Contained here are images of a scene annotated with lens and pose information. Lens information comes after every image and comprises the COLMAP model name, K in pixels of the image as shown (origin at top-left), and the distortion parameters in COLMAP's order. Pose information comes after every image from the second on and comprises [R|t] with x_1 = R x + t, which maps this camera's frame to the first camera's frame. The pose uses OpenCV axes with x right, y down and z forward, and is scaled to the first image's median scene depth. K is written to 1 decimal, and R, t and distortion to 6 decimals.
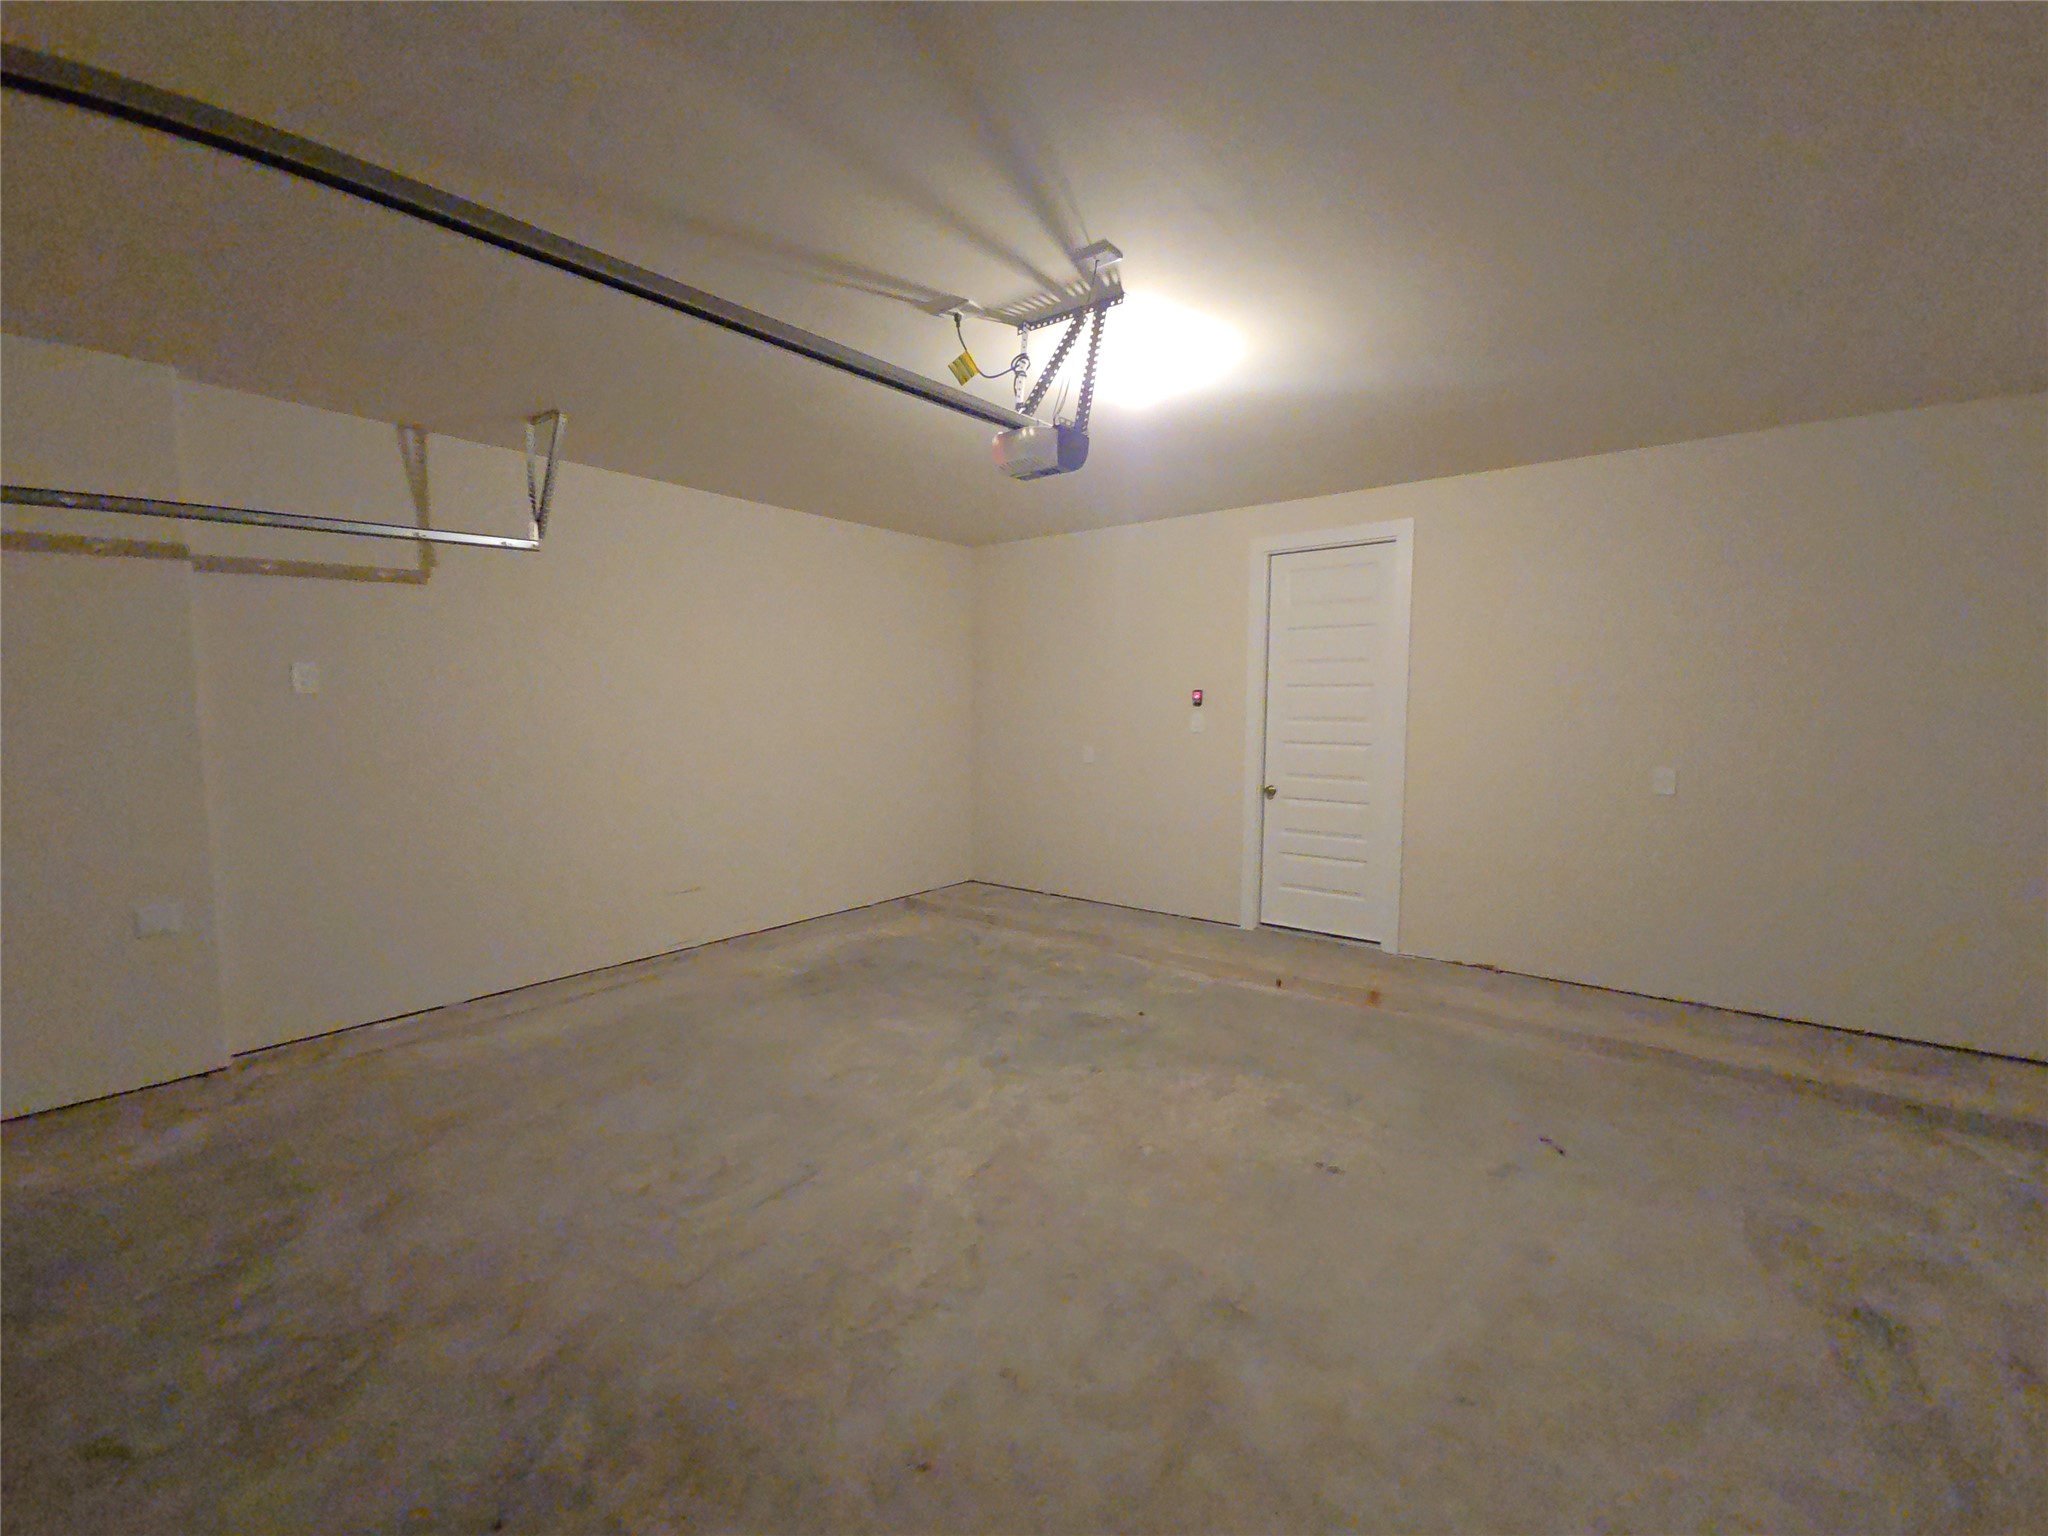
lens RADIAL K [[883.5, 0, 1028.8], [0, 883.5, 781.9], [0, 0, 1]] dist [-0.001113, -0.000625]
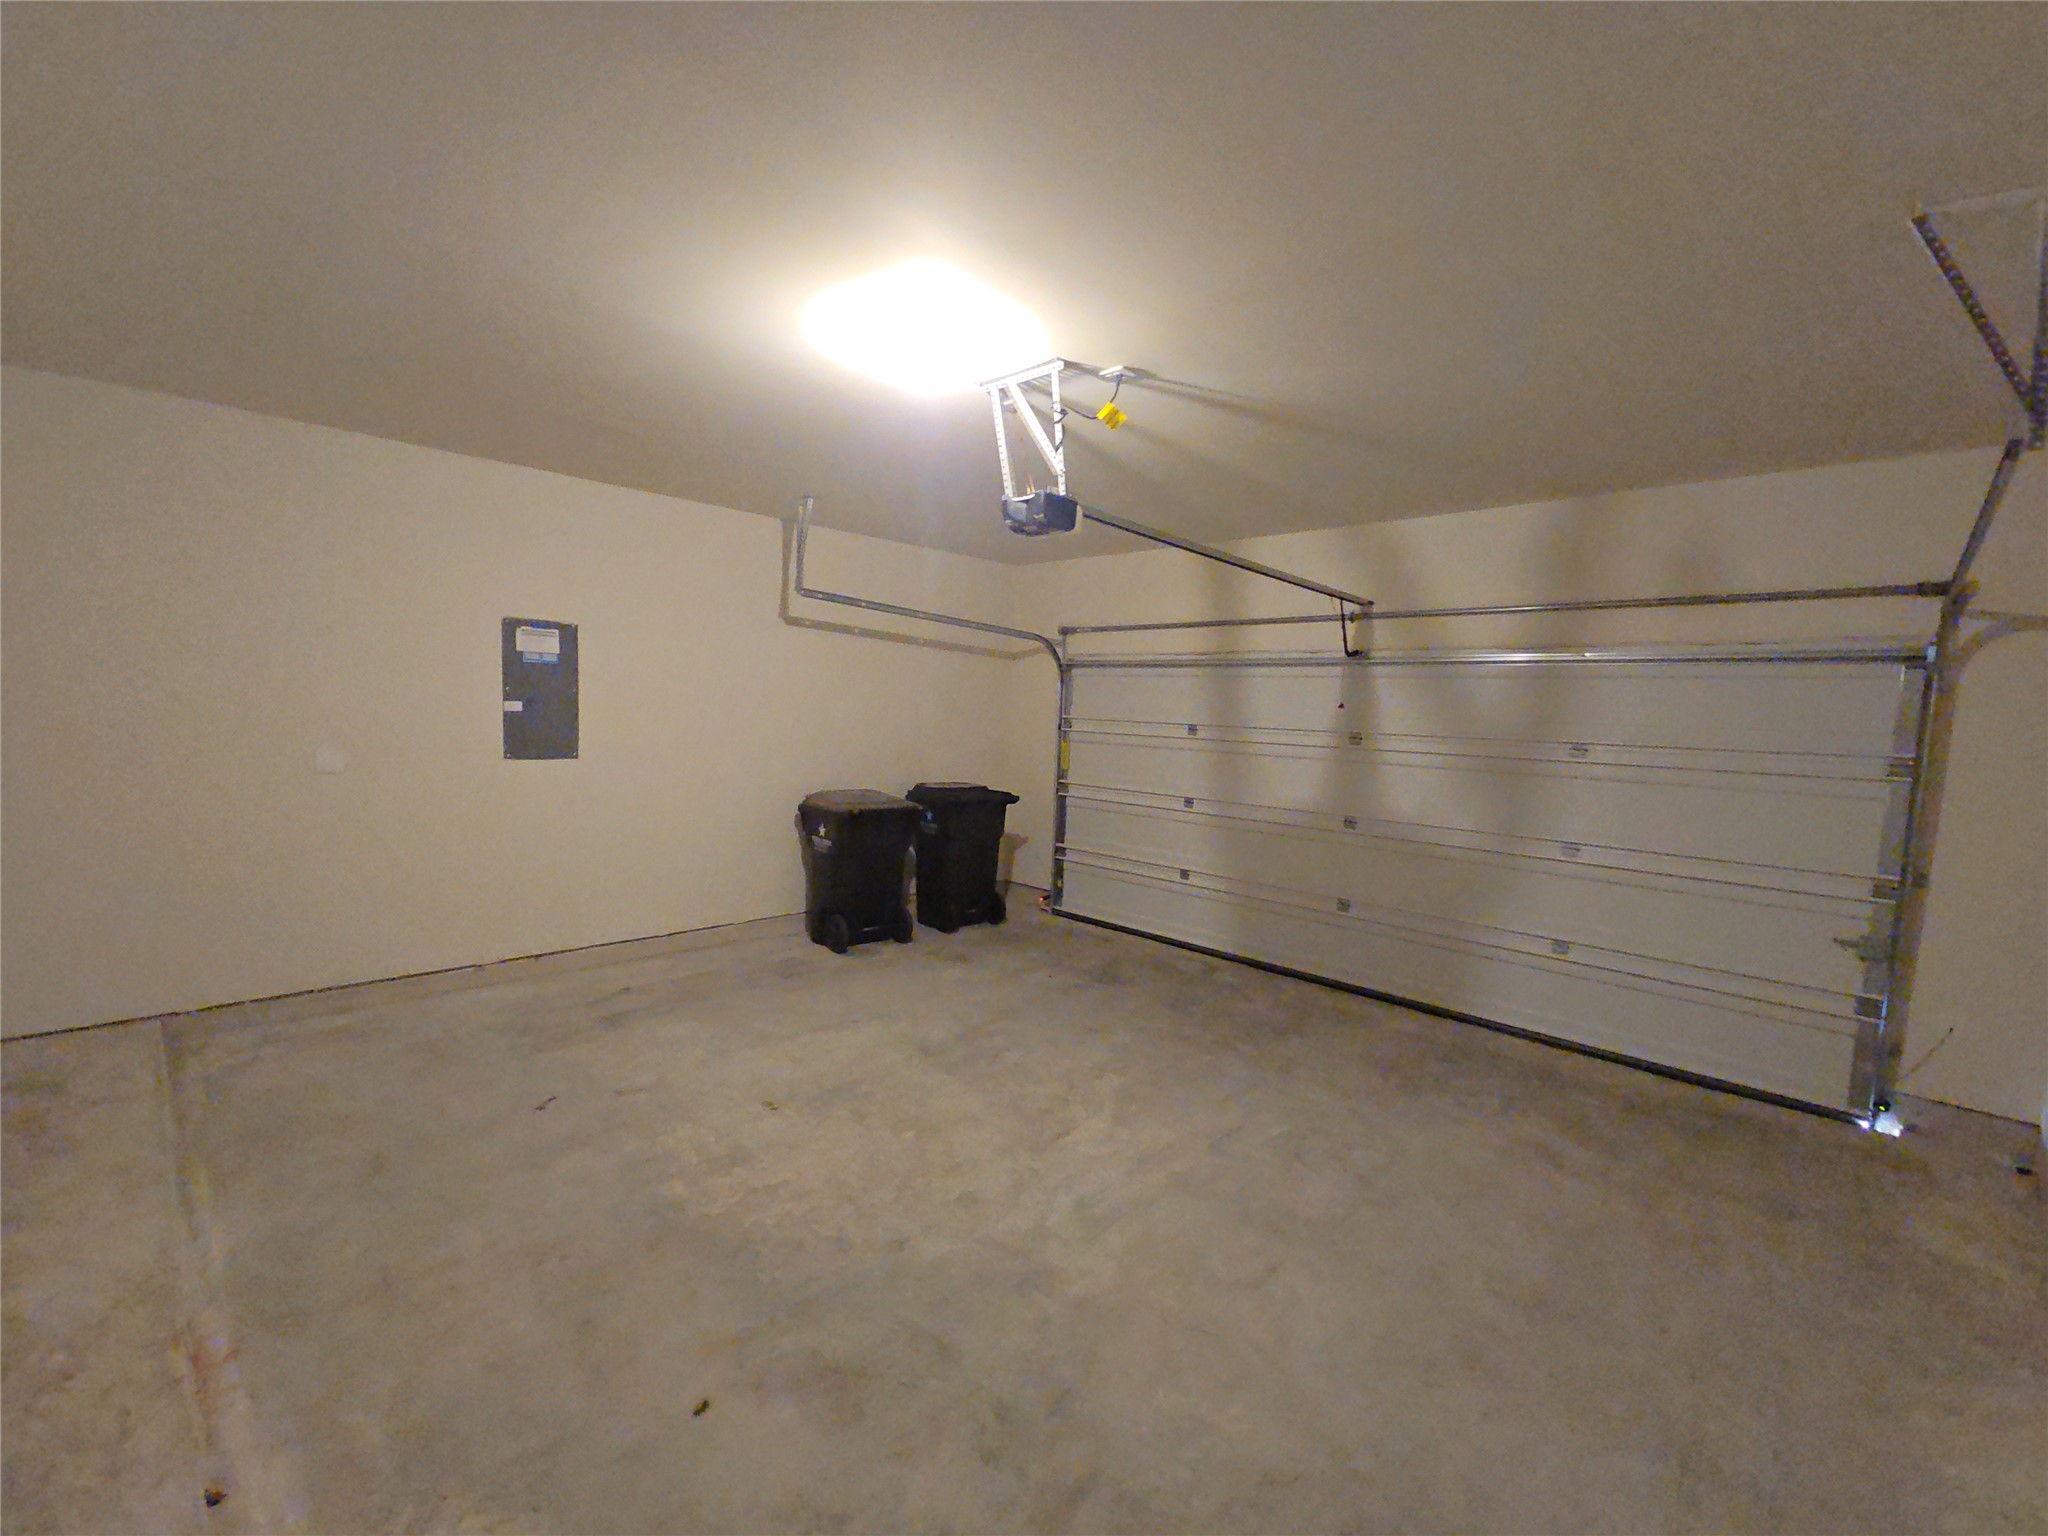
lens RADIAL K [[883.5, 0, 1028.8], [0, 883.5, 781.9], [0, 0, 1]] dist [-0.001113, -0.000625]
pose [[-0.993072, -0.051732, 0.105509, -0.104662], [-0.032855, 0.984307, 0.173376, -0.203513], [-0.112823, 0.168709, -0.979188, 2.034454]]
